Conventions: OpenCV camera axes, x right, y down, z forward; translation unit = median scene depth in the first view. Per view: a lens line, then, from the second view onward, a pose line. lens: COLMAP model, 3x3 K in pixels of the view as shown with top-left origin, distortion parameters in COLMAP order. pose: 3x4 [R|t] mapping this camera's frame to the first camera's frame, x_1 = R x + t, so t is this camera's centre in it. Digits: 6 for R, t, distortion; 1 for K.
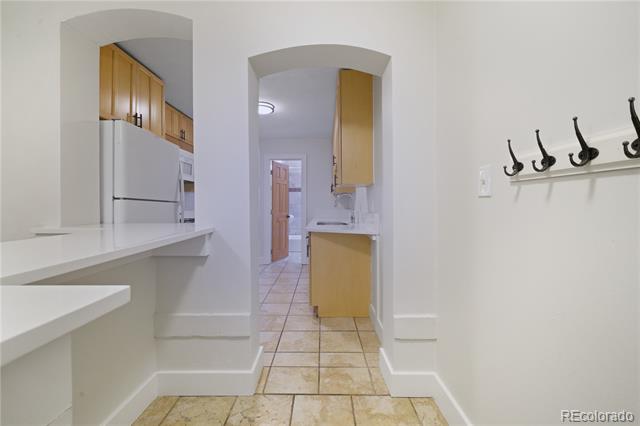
lens RADIAL K [[254.9, 0, 320.4], [0, 254.9, 207.1], [0, 0, 1]] dist [-0.003215, -0.000150]
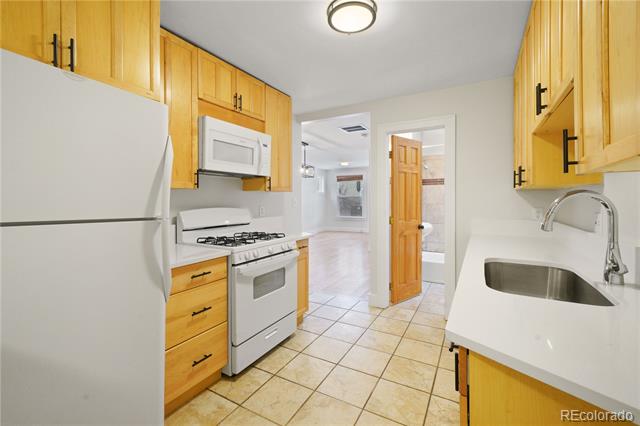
lens RADIAL K [[283.9, 0, 317.4], [0, 283.9, 200.6], [0, 0, 1]] dist [0.033688, 0.000377]
pose [[0.873693, -0.002080, -0.486473, -0.014517], [-0.000121, 0.999990, -0.004493, -0.023486], [0.486477, 0.003984, 0.873684, 0.318205]]
